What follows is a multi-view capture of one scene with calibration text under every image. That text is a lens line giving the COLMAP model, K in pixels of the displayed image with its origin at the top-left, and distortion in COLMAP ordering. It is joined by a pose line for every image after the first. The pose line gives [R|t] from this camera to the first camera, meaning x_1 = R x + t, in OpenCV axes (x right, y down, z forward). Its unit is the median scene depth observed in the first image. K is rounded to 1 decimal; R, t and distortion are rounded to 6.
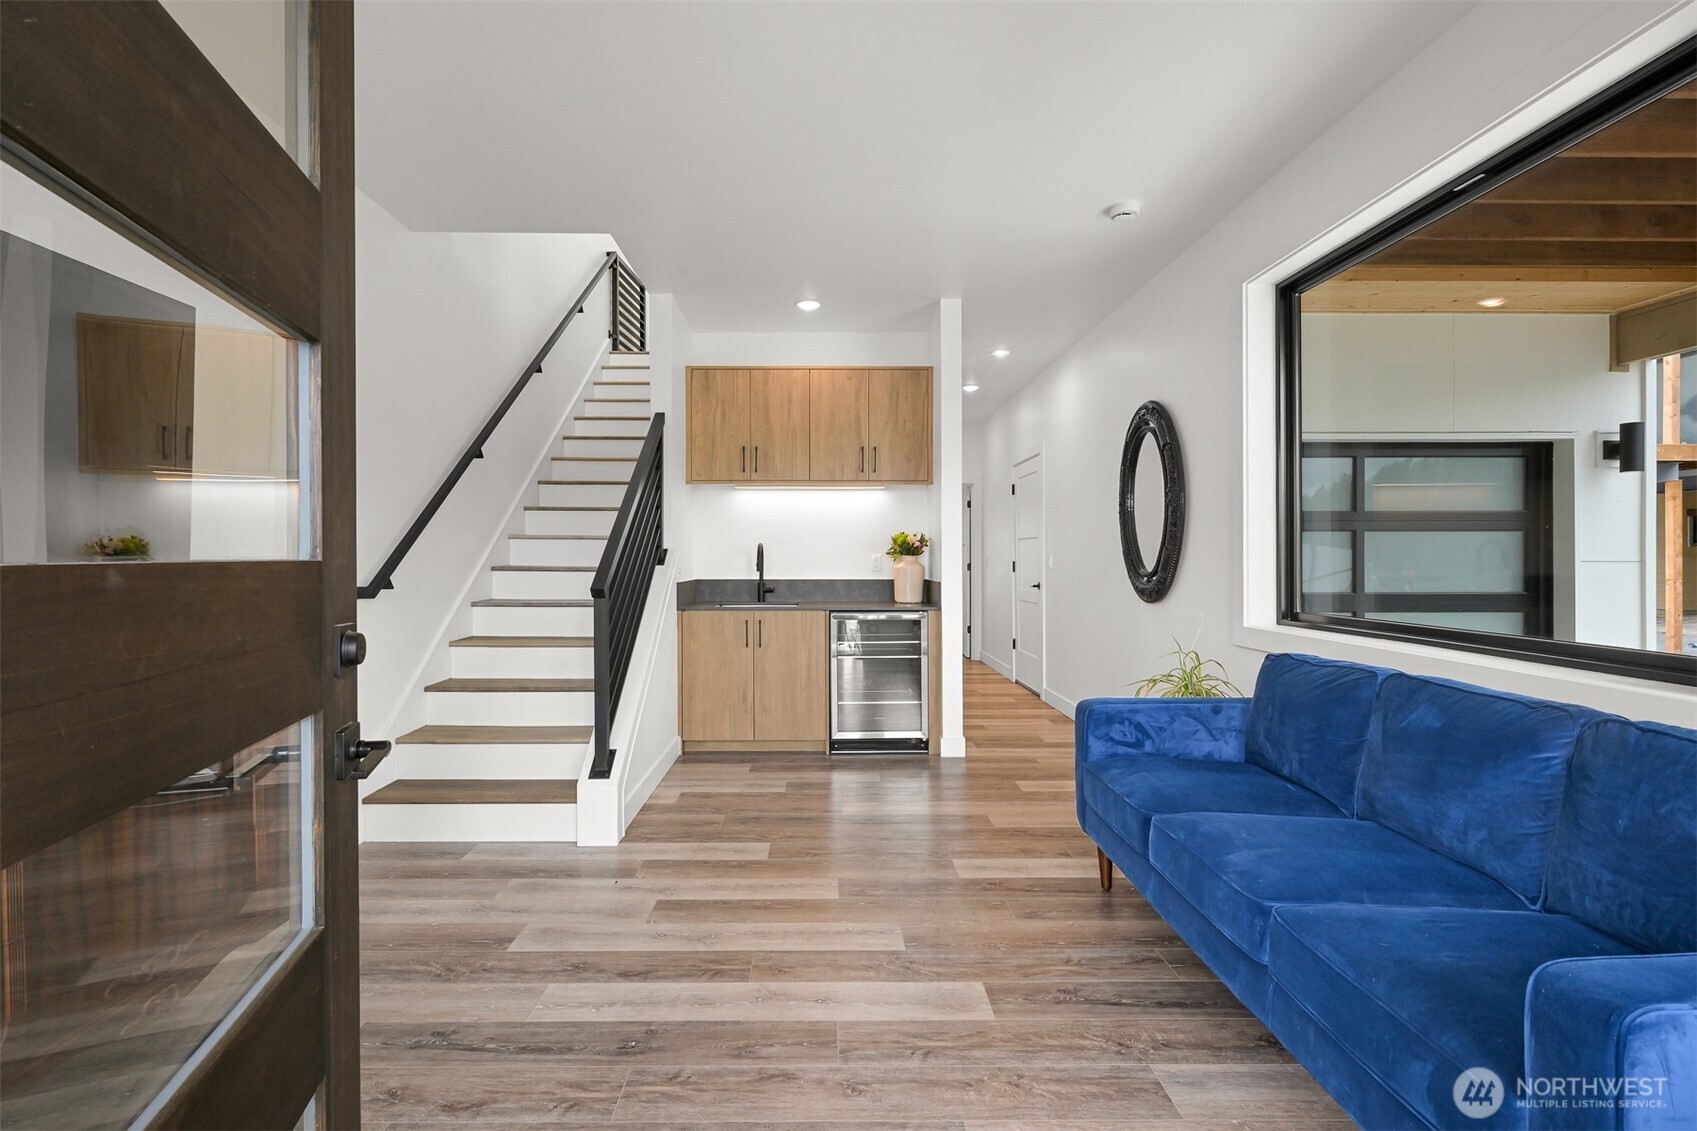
lens RADIAL K [[764.4, 0, 848.5], [0, 764.4, 565.5], [0, 0, 1]] dist [-0.001041, 0.000175]
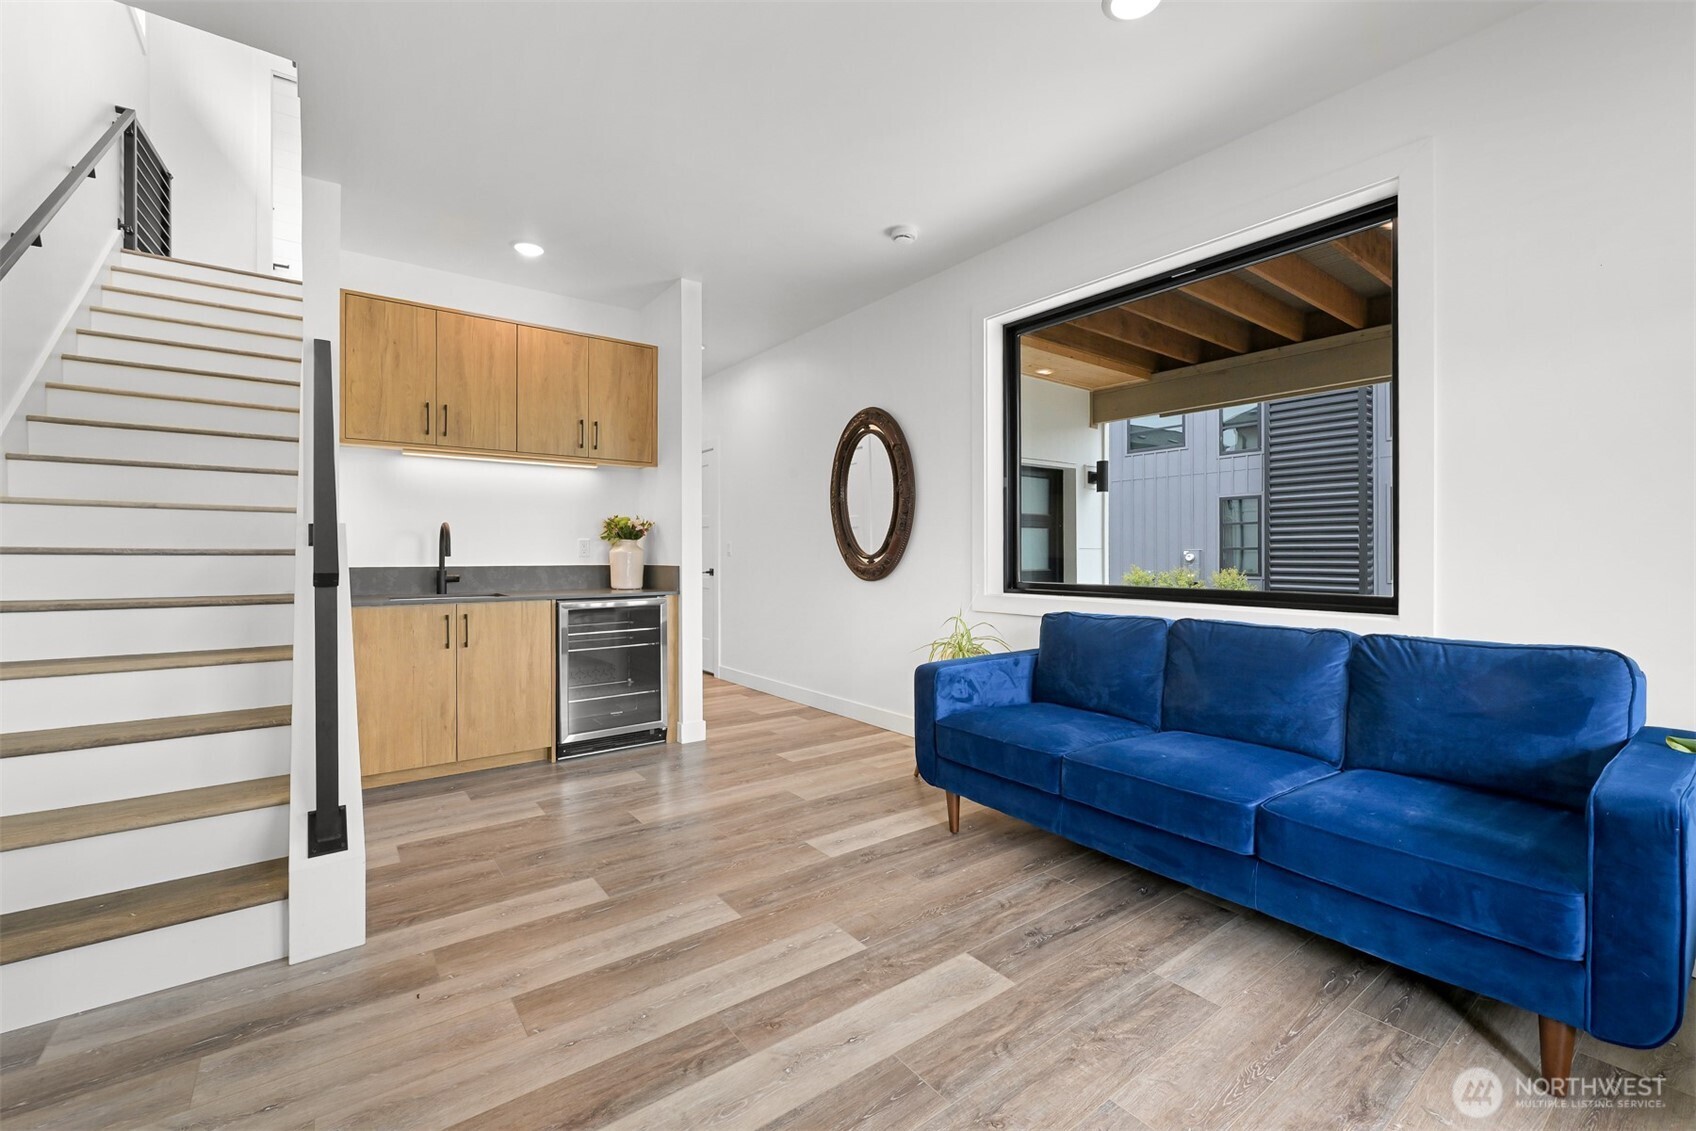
lens RADIAL K [[674.3, 0, 883.3], [0, 674.3, 553.1], [0, 0, 1]] dist [-0.001106, 0.000037]
pose [[0.809002, -0.000168, 0.587806, -0.217651], [0.004938, 0.999967, -0.006511, 0.014989], [-0.587785, 0.008170, 0.808976, 0.176552]]
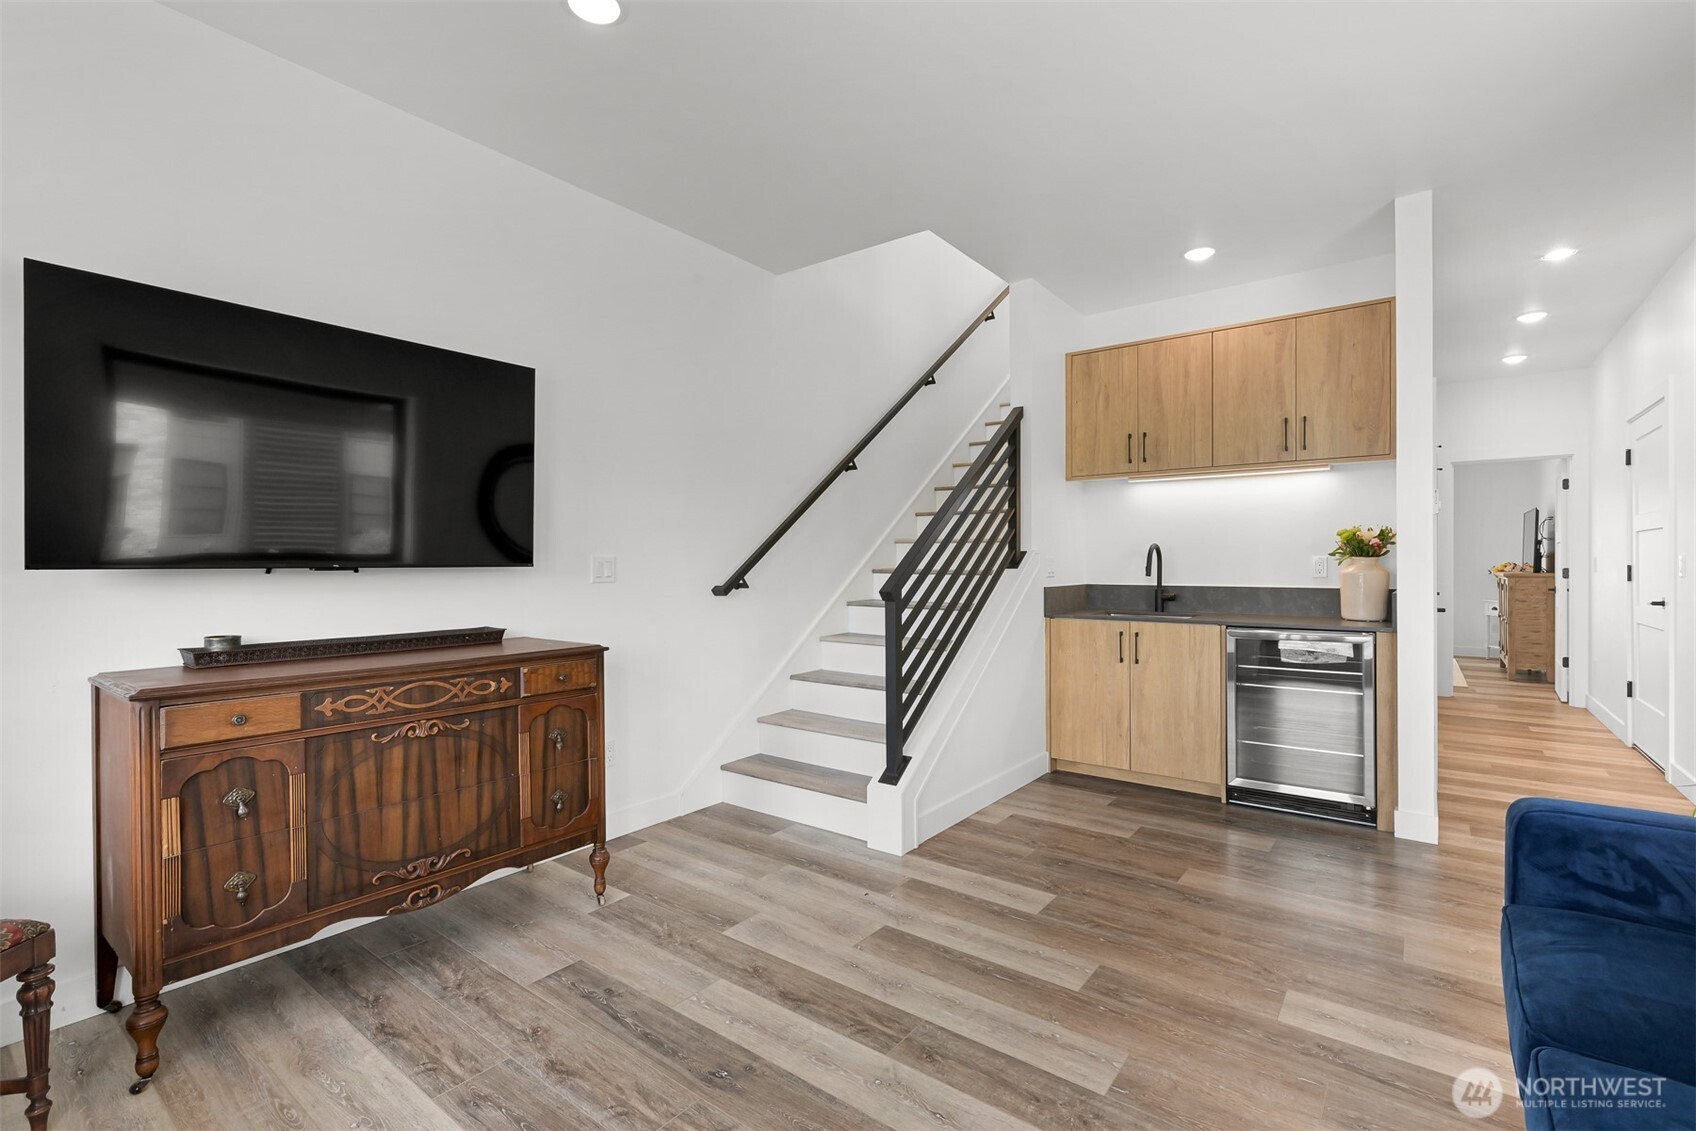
lens RADIAL K [[750.9, 0, 848.0], [0, 750.9, 565.5], [0, 0, 1]] dist [0.000318, 0.000374]
pose [[0.791424, 0.000672, -0.611267, 0.176586], [-0.003770, 0.999986, -0.003783, 0.000206], [0.611256, 0.005298, 0.791415, 0.154418]]
